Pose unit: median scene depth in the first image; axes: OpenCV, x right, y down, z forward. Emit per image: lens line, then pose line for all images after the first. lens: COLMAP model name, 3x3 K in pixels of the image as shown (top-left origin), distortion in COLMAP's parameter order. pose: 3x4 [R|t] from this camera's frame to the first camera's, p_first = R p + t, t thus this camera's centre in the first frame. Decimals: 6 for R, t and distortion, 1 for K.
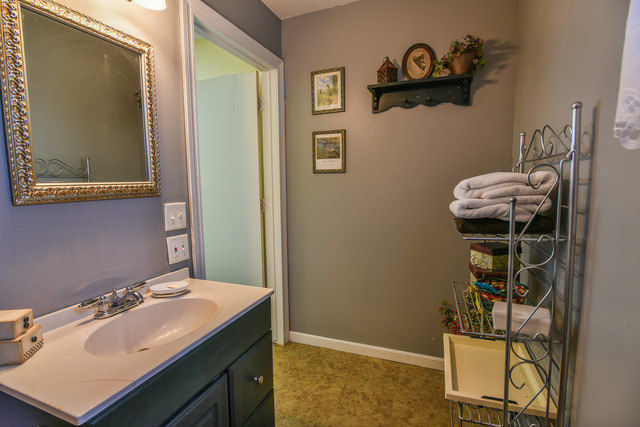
lens RADIAL K [[314.6, 0, 317.3], [0, 314.6, 211.6], [0, 0, 1]] dist [-0.001211, -0.000387]
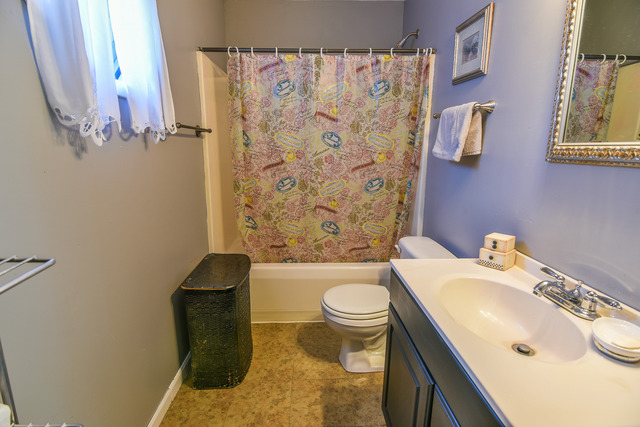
lens RADIAL K [[314.6, 0, 317.3], [0, 314.6, 211.6], [0, 0, 1]] dist [-0.001211, -0.000387]
pose [[-0.914396, 0.092706, -0.394062, 0.259211], [-0.029943, 0.955270, 0.294217, -0.135998], [0.403711, 0.280830, -0.870719, 1.431553]]
